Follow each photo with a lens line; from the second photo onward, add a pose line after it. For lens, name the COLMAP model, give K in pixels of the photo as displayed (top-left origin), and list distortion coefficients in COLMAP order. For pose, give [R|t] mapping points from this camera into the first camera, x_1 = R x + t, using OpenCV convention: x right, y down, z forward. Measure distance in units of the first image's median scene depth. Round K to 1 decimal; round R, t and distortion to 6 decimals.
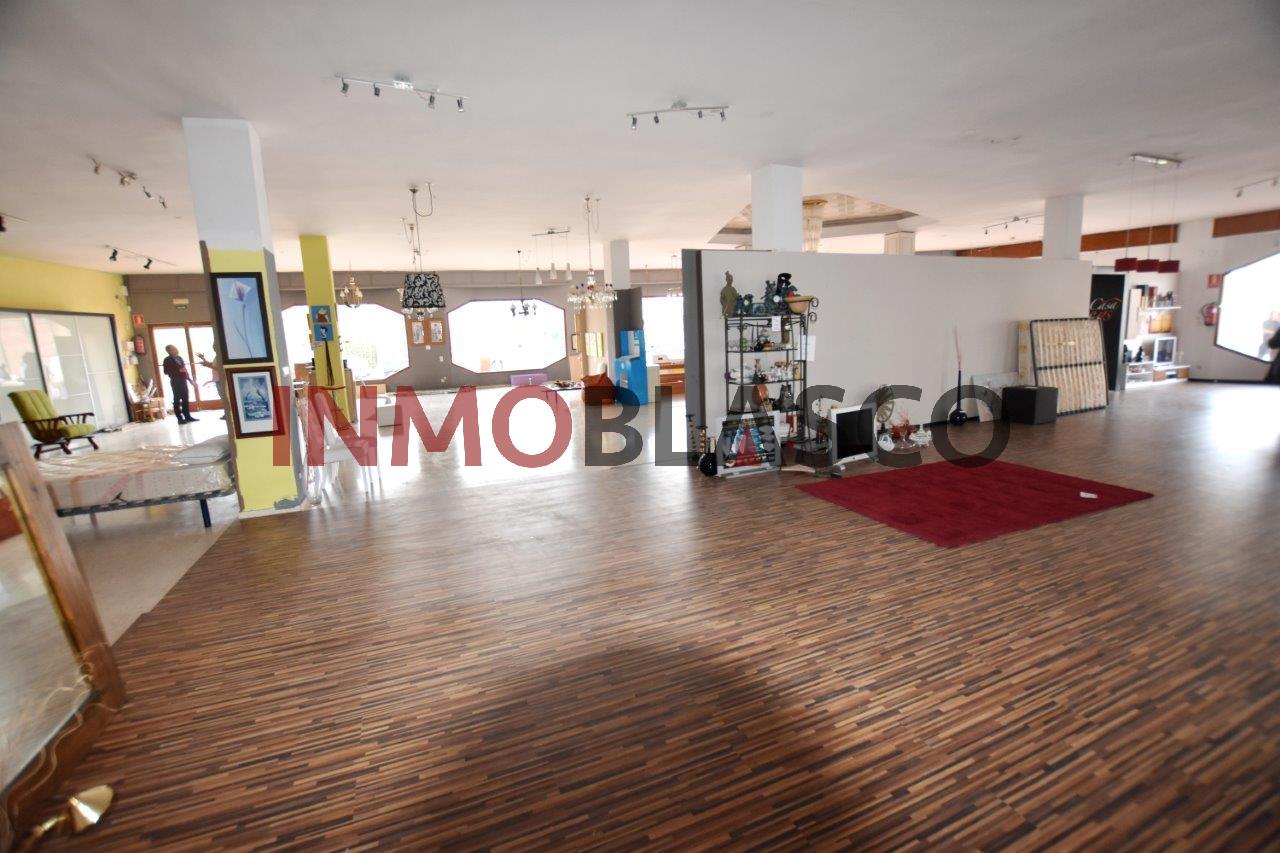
lens RADIAL K [[564.0, 0, 639.1], [0, 564.0, 422.7], [0, 0, 1]] dist [-0.027760, 0.000305]
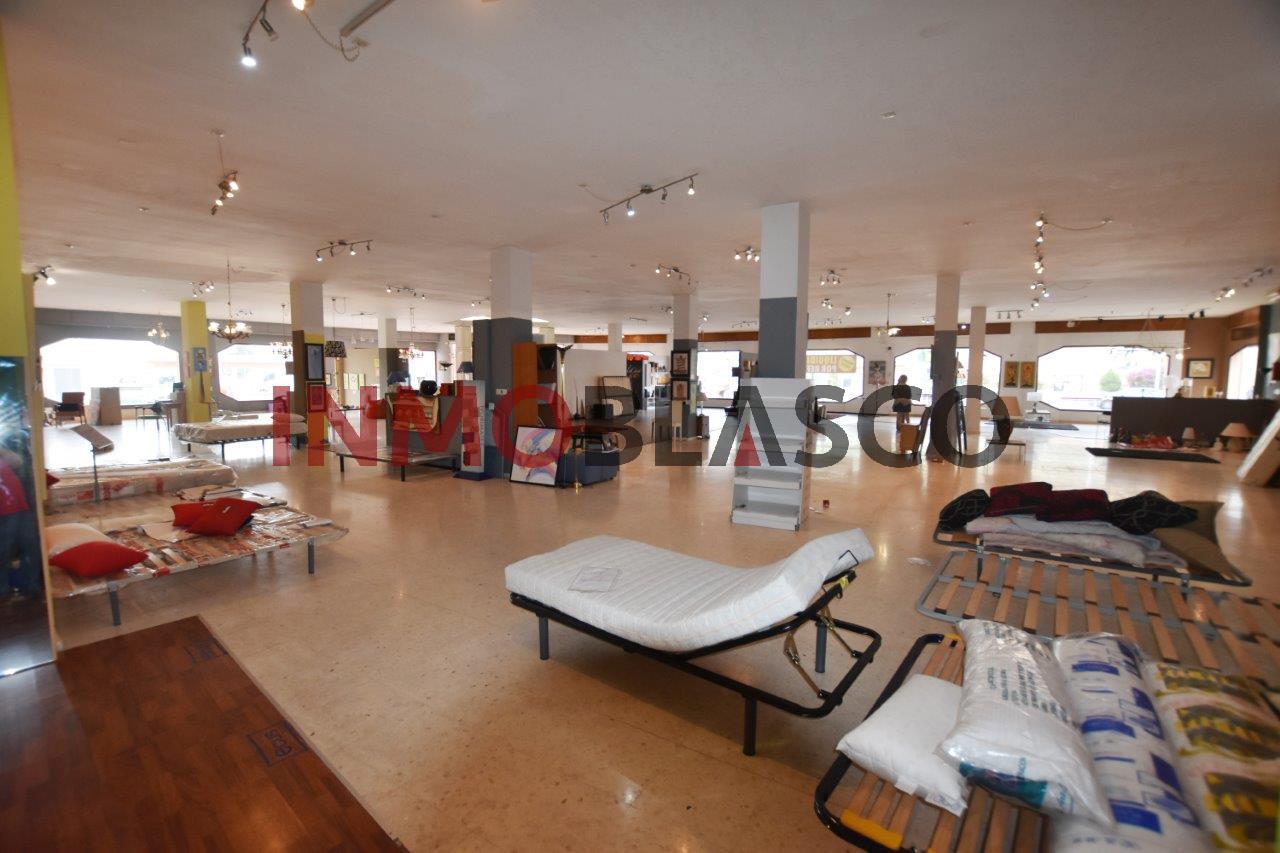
lens RADIAL K [[564.0, 0, 639.1], [0, 564.0, 422.7], [0, 0, 1]] dist [-0.027760, 0.000305]
pose [[0.814436, -0.004821, 0.580234, -0.443336], [0.054037, 0.996250, -0.067571, 0.142908], [-0.577732, 0.086386, 0.811642, -0.799759]]
